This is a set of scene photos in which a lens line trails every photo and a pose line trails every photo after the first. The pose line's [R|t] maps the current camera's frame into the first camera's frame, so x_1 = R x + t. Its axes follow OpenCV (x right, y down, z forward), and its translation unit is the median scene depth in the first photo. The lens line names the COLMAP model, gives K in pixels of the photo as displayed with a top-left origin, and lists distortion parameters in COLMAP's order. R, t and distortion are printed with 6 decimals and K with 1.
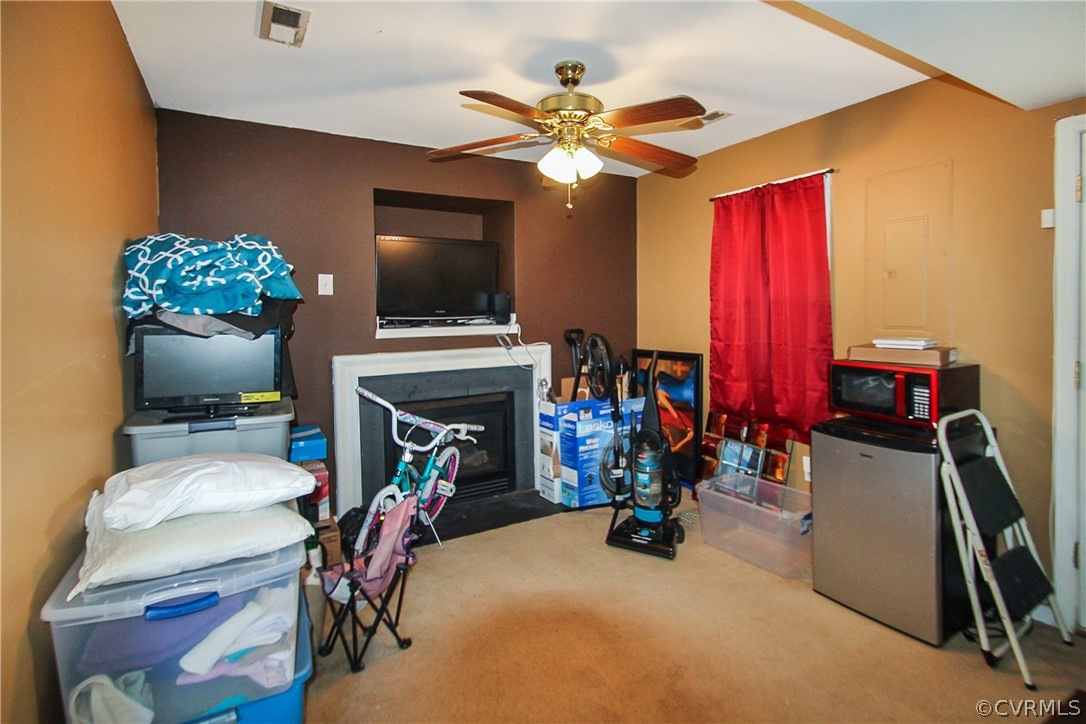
lens RADIAL K [[507.1, 0, 543.9], [0, 507.1, 315.8], [0, 0, 1]] dist [-0.001423, -0.000379]
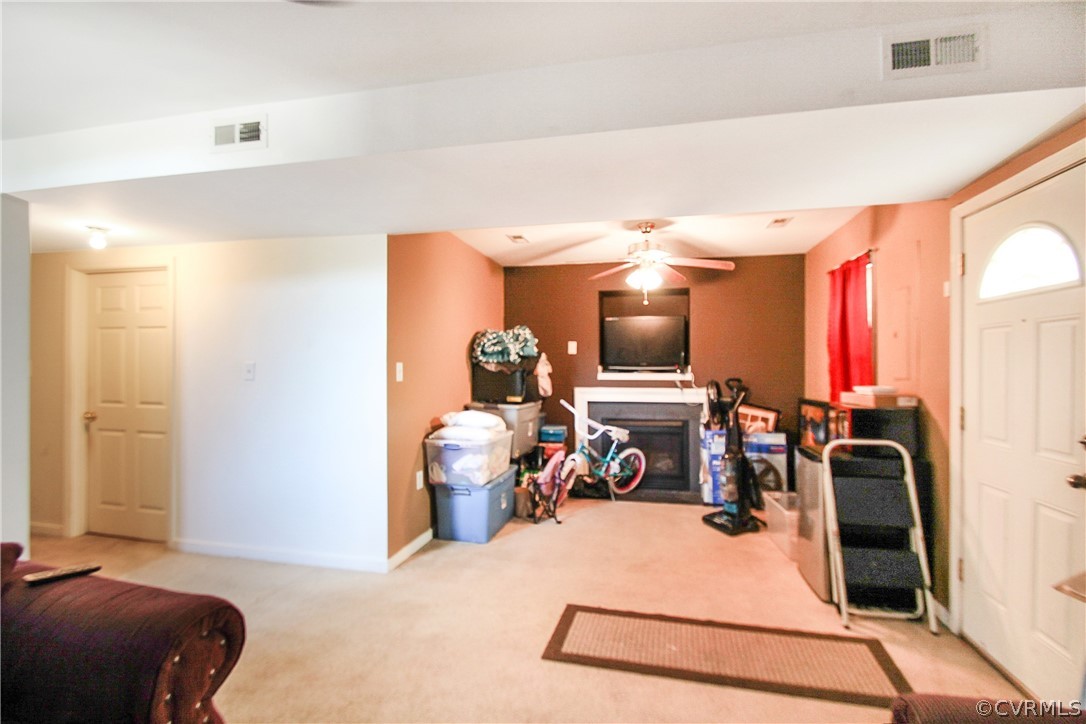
lens RADIAL K [[513.7, 0, 543.0], [0, 513.7, 362.0], [0, 0, 1]] dist [-0.000127, 0.000097]
pose [[0.709364, 0.007308, -0.704804, 0.778783], [-0.022471, 0.999672, -0.012251, 0.013362], [0.704484, 0.024528, 0.709296, -0.369862]]
